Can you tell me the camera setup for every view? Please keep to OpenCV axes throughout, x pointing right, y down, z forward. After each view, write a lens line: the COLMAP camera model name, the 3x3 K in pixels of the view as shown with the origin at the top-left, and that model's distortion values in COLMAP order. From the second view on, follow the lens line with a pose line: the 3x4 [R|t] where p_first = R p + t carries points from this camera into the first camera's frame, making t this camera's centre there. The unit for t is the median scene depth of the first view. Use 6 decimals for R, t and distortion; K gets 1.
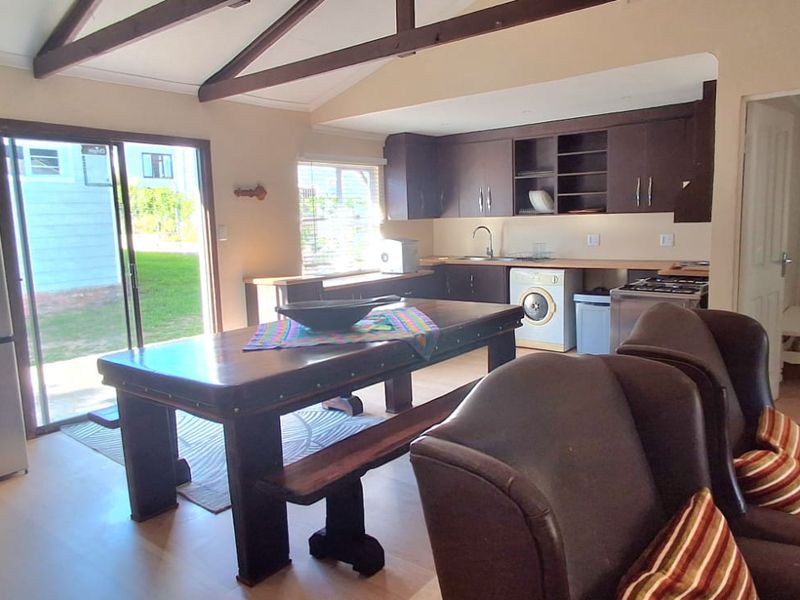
lens RADIAL K [[600.0, 0, 400.7], [0, 600.0, 301.5], [0, 0, 1]] dist [-0.011734, 0.021875]
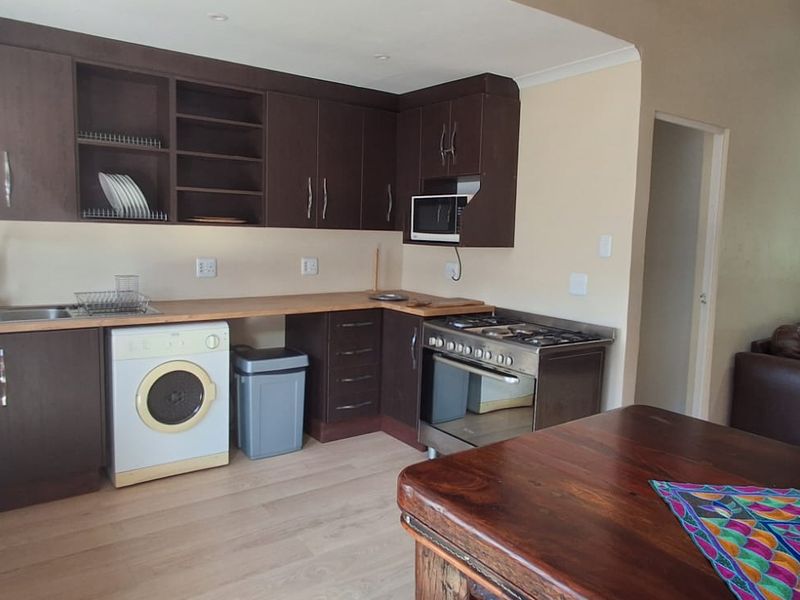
lens RADIAL K [[600.0, 0, 401.1], [0, 600.0, 298.4], [0, 0, 1]] dist [-0.011734, 0.021875]
pose [[0.255306, -0.073319, 0.964076, -0.225261], [0.095401, 0.994165, 0.050344, -0.086289], [-0.962142, 0.079121, 0.260811, 0.677888]]
